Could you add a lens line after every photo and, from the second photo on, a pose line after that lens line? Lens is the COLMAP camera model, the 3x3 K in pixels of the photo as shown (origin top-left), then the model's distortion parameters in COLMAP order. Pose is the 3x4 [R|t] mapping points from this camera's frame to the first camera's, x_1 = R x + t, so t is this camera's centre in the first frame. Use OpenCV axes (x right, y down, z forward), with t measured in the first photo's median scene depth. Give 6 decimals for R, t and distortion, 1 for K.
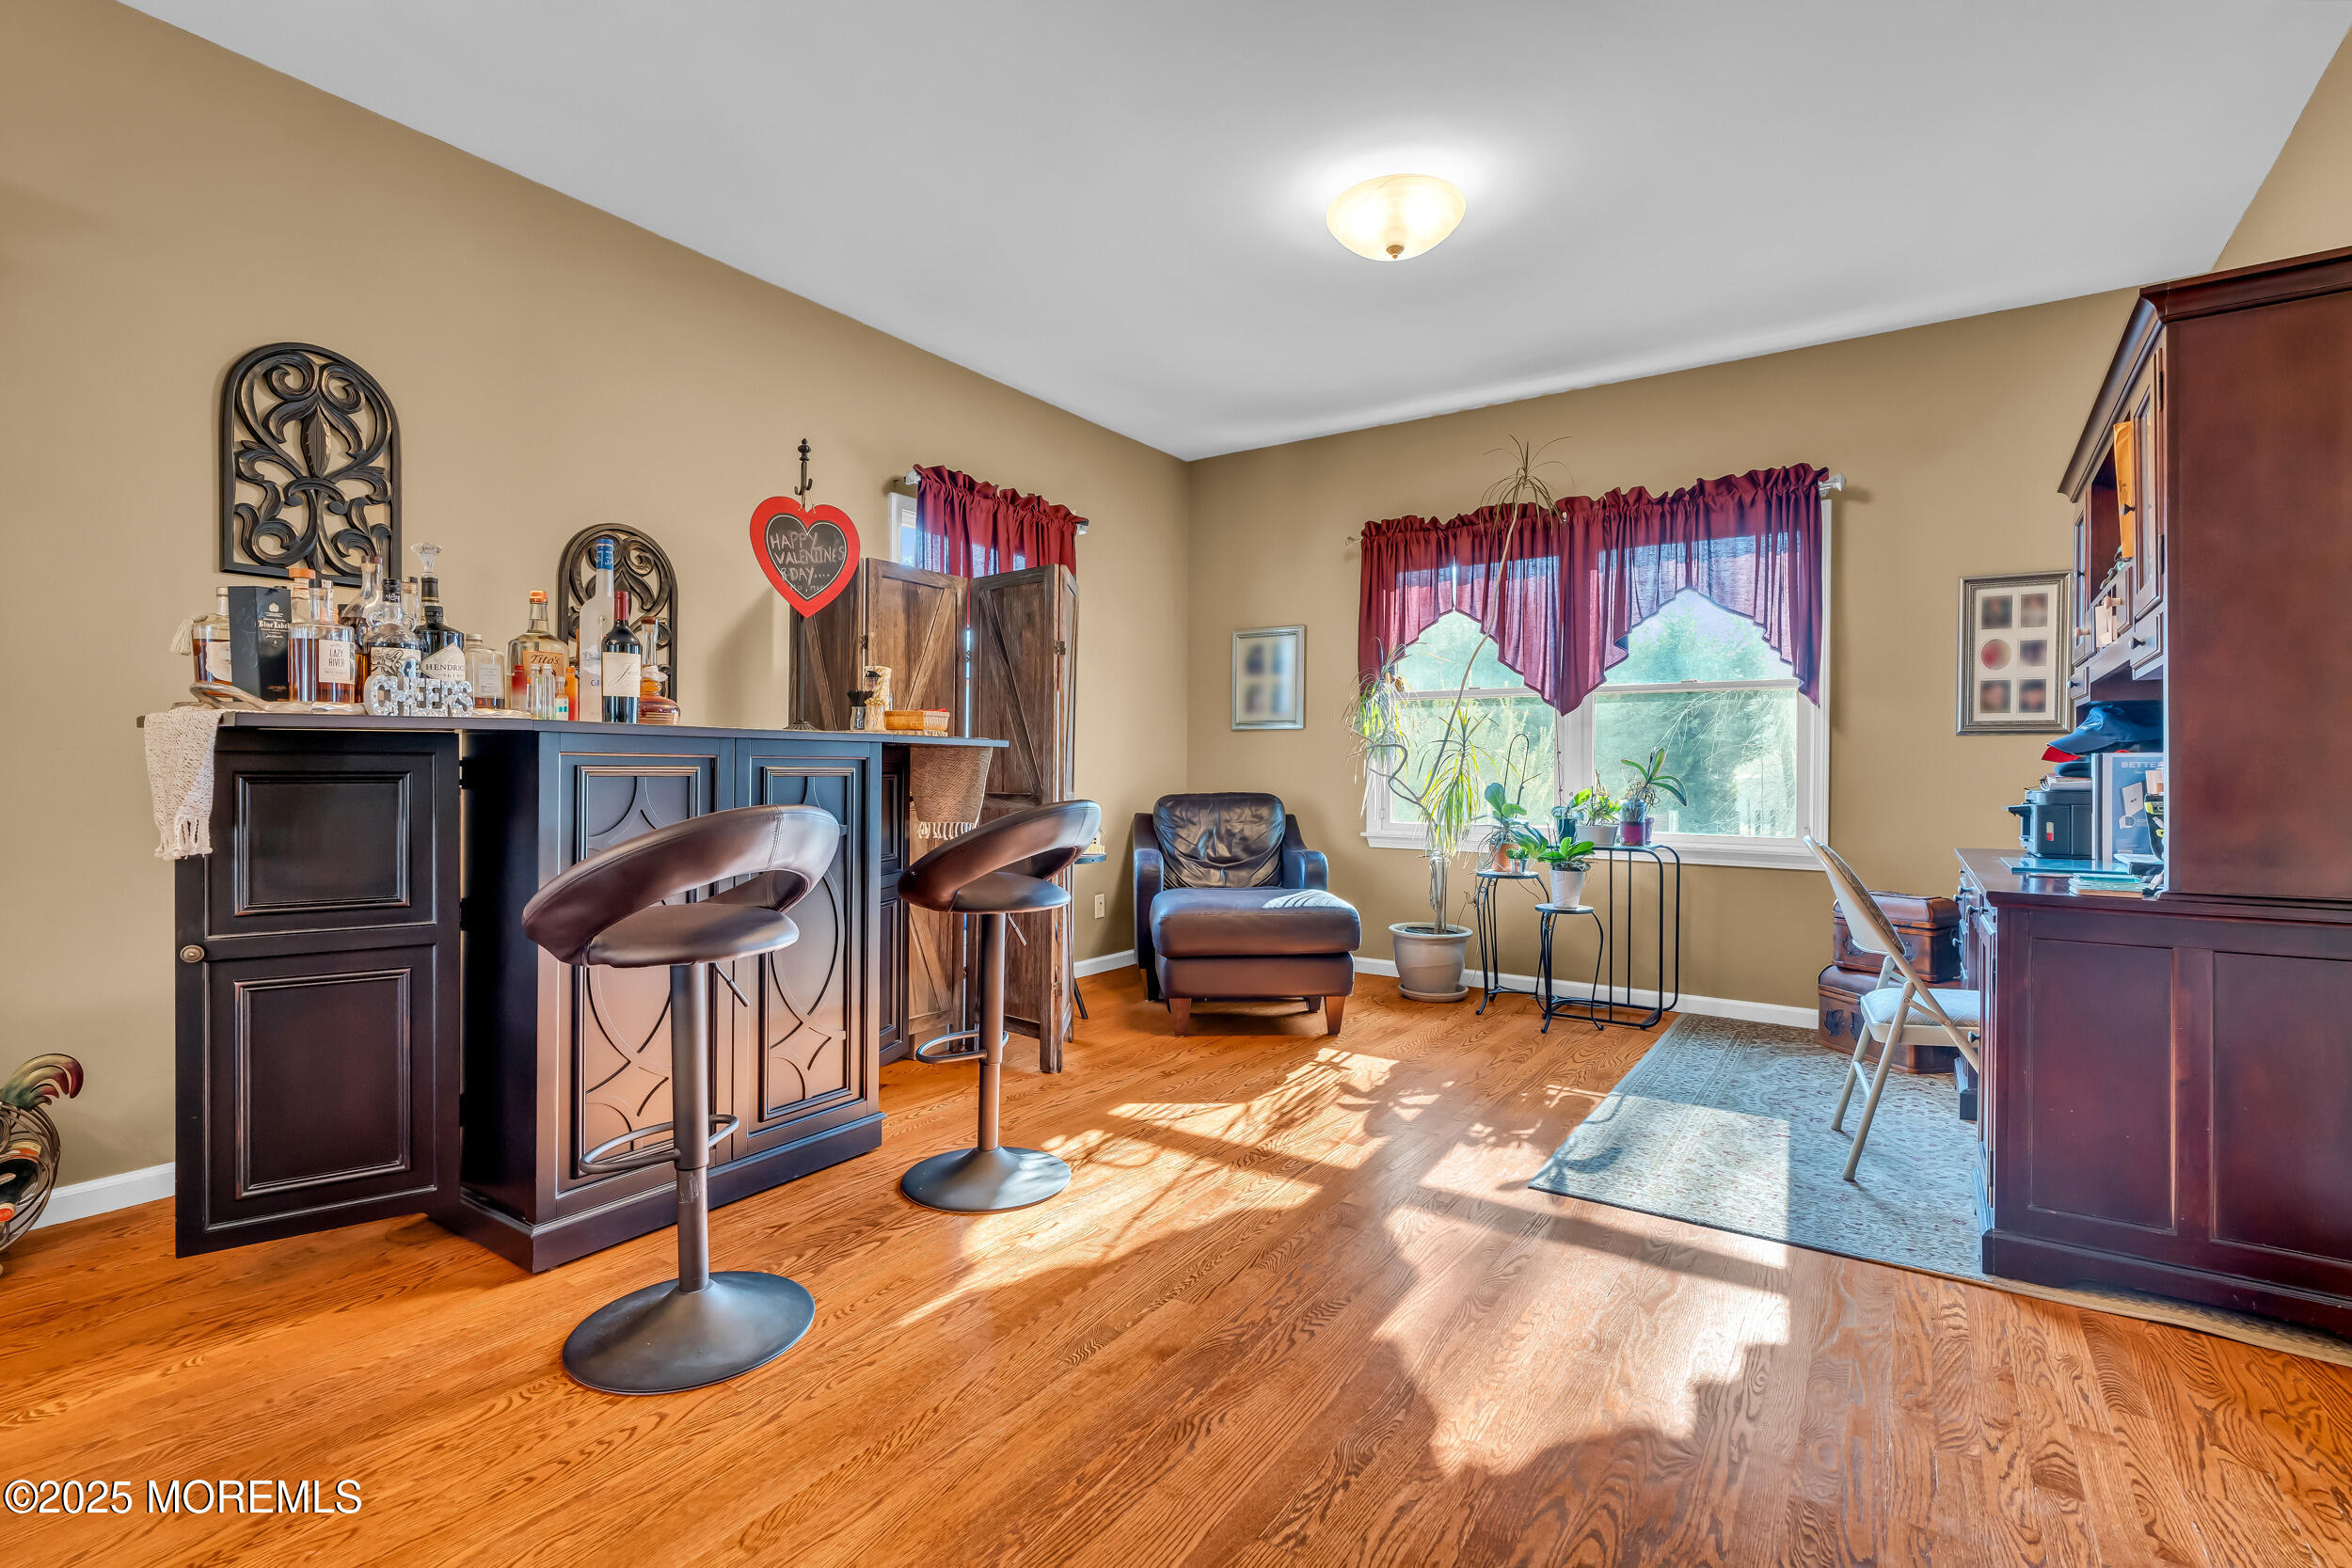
lens RADIAL K [[1059.7, 0, 1167.9], [0, 1059.7, 773.7], [0, 0, 1]] dist [-0.001080, 0.000343]
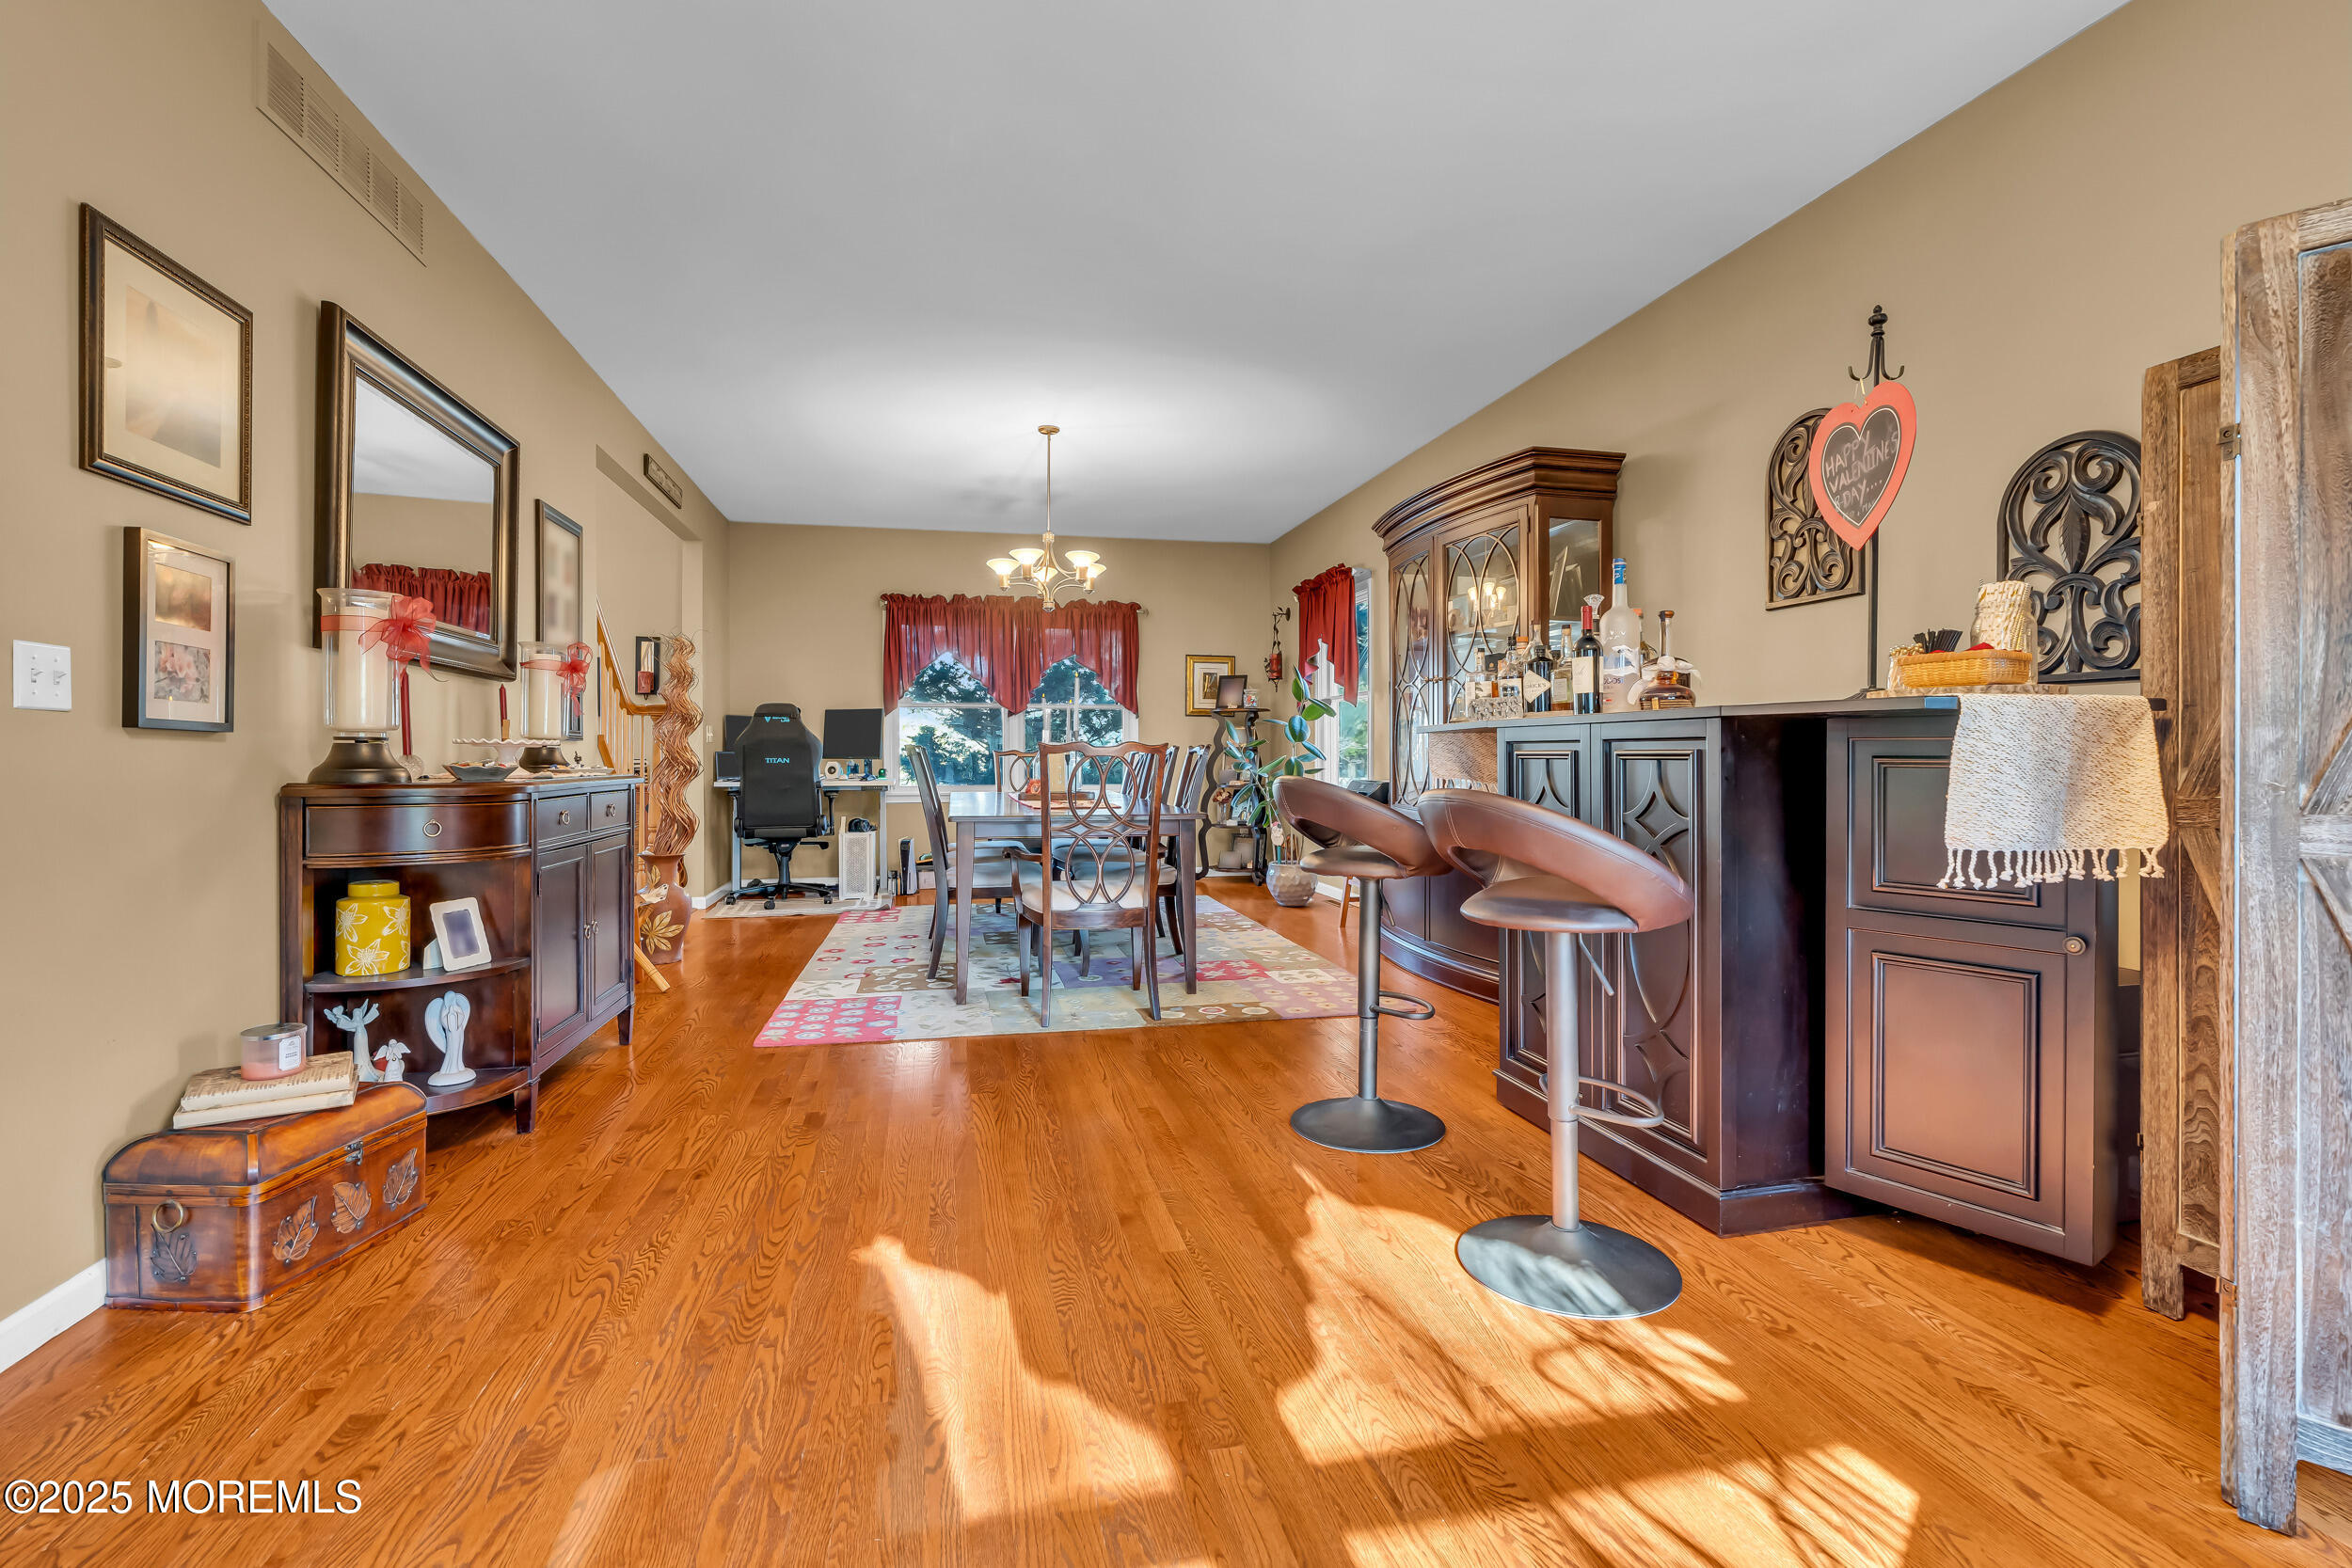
lens RADIAL K [[1059.7, 0, 1177.6], [0, 1059.7, 769.1], [0, 0, 1]] dist [-0.001080, 0.000343]
pose [[-0.667081, 0.002012, -0.744983, 0.591646], [-0.010254, 0.999877, 0.011882, 0.003770], [0.744915, 0.015565, -0.666978, 1.251358]]
